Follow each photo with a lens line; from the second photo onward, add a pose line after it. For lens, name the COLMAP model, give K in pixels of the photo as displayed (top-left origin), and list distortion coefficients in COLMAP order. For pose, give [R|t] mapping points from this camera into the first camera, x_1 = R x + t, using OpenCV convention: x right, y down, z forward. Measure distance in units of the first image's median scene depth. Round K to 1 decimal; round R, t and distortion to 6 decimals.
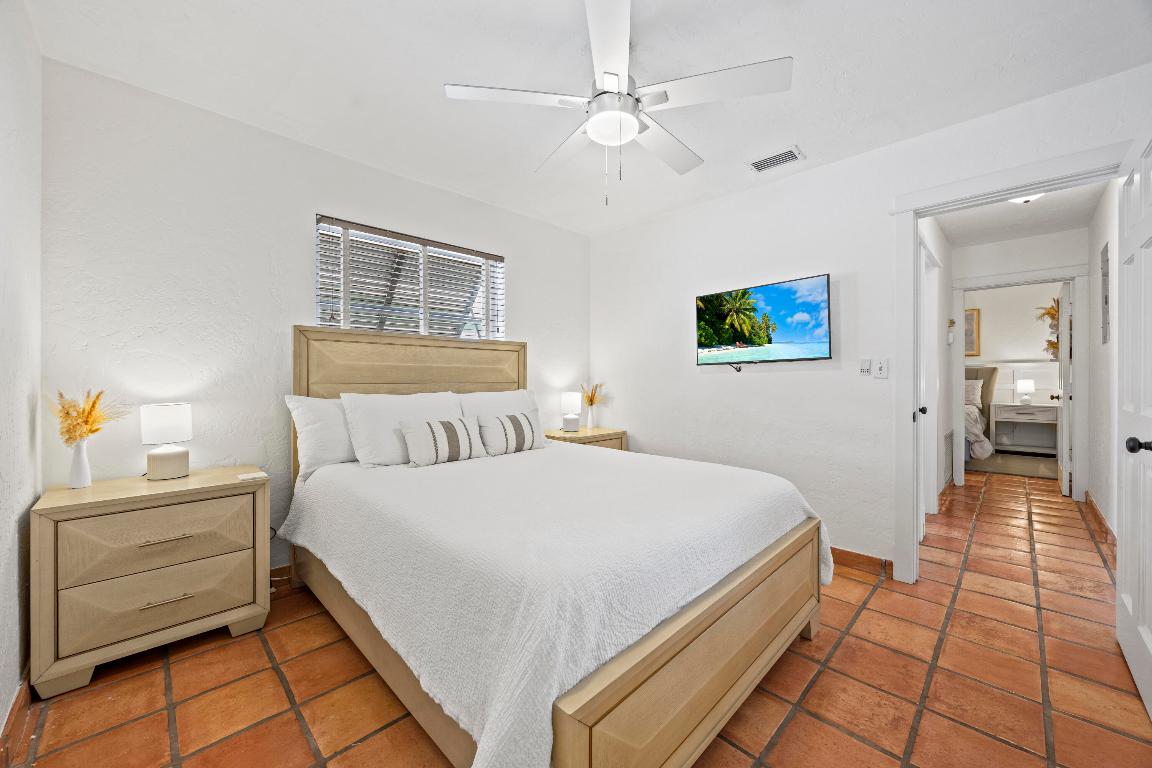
lens RADIAL K [[437.2, 0, 576.0], [0, 437.2, 384.0], [0, 0, 1]] dist [-0.000393, -0.000030]
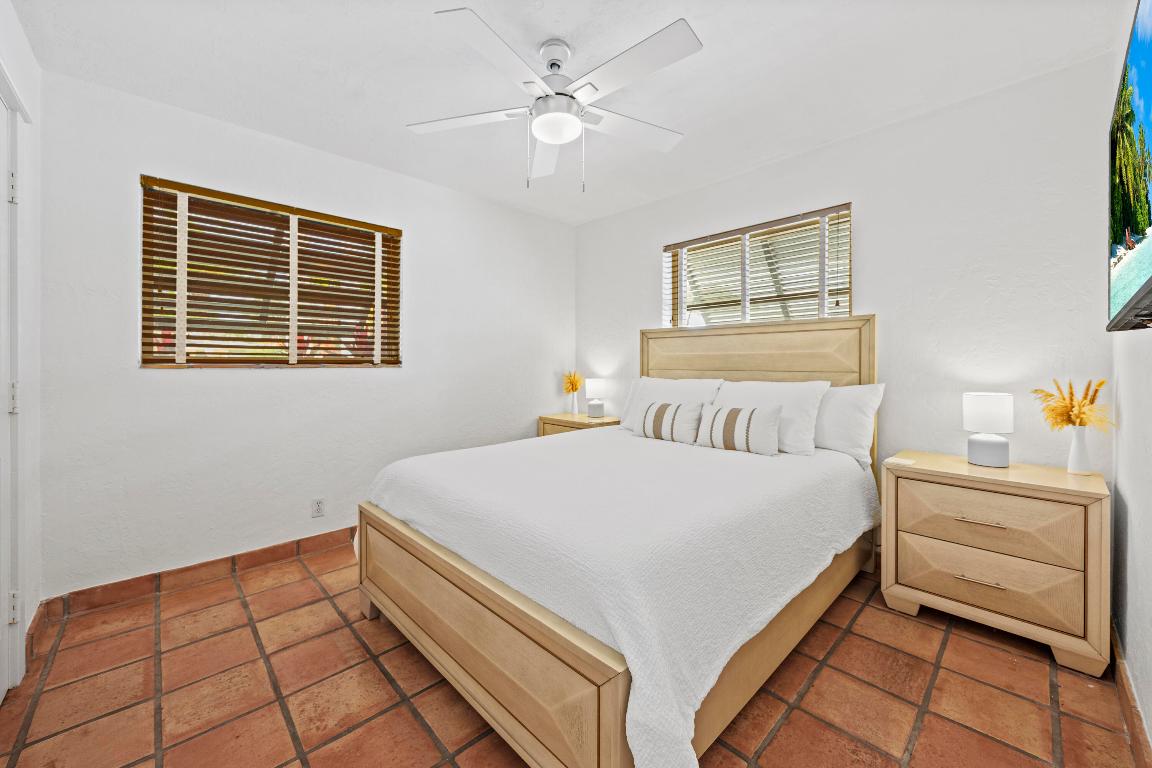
lens RADIAL K [[440.4, 0, 598.5], [0, 440.4, 372.5], [0, 0, 1]] dist [-0.011650, 0.000072]
pose [[0.004500, 0.014214, -0.999889, 0.528202], [-0.015822, 0.999775, 0.014141, -0.005337], [0.999865, 0.015757, 0.004724, 0.505441]]
